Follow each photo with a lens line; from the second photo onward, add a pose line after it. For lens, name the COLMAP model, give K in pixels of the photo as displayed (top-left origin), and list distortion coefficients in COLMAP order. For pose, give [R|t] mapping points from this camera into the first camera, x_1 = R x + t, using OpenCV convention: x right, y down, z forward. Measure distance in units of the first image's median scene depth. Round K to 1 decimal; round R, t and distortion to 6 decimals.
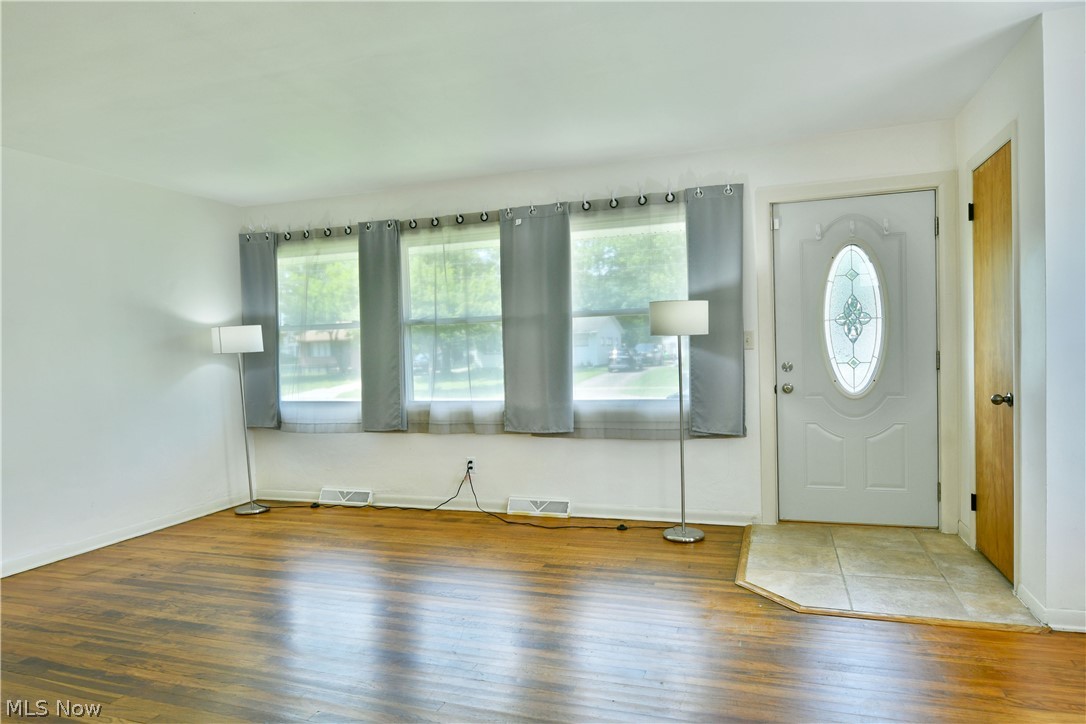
lens RADIAL K [[671.7, 0, 561.8], [0, 671.7, 373.0], [0, 0, 1]] dist [-0.015355, -0.002194]
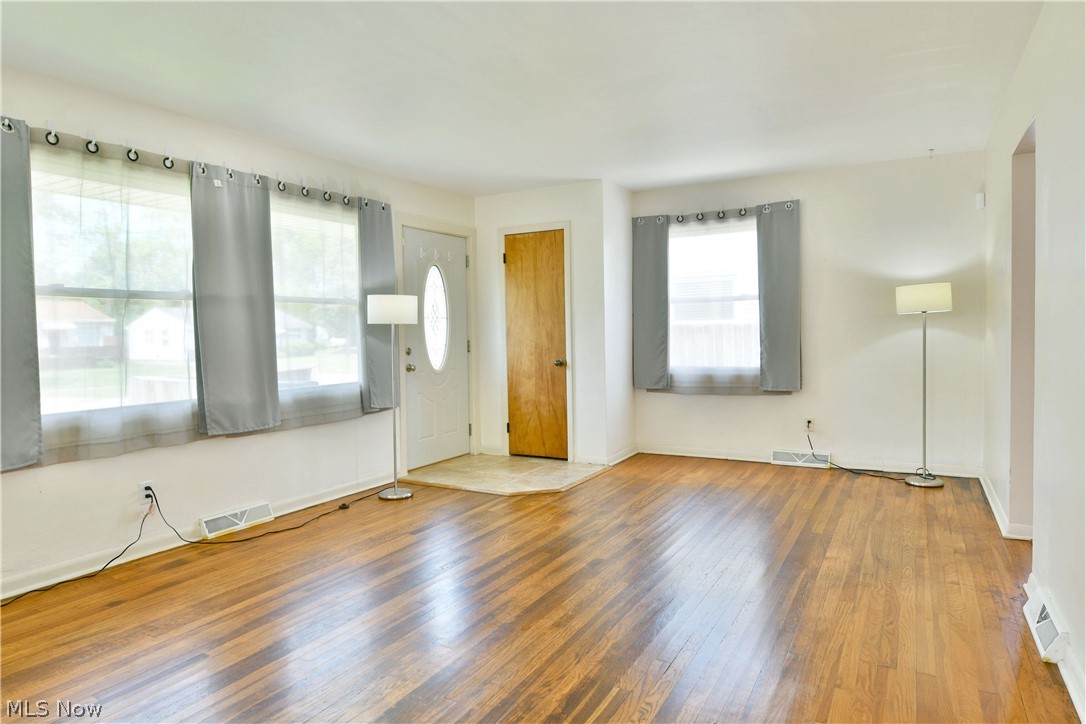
lens RADIAL K [[658.6, 0, 544.3], [0, 658.6, 353.5], [0, 0, 1]] dist [-0.008007, -0.002754]
pose [[0.188753, -0.008220, 0.981990, -0.831326], [0.047302, 0.998880, -0.000731, 0.007719], [-0.980885, 0.046588, 0.188931, 0.474787]]
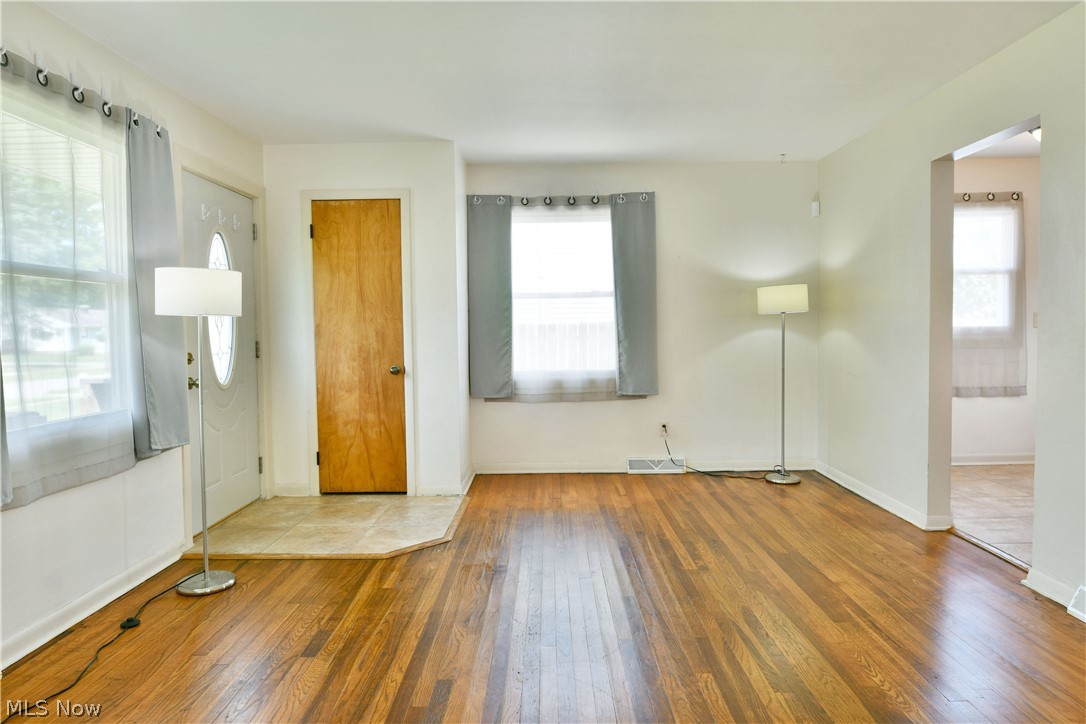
lens RADIAL K [[658.6, 0, 544.3], [0, 658.6, 353.5], [0, 0, 1]] dist [-0.008007, -0.002754]
pose [[-0.306446, -0.005444, 0.951872, -0.581520], [0.053788, 0.998287, 0.023027, -0.010140], [-0.950367, 0.058256, -0.305629, 0.784801]]
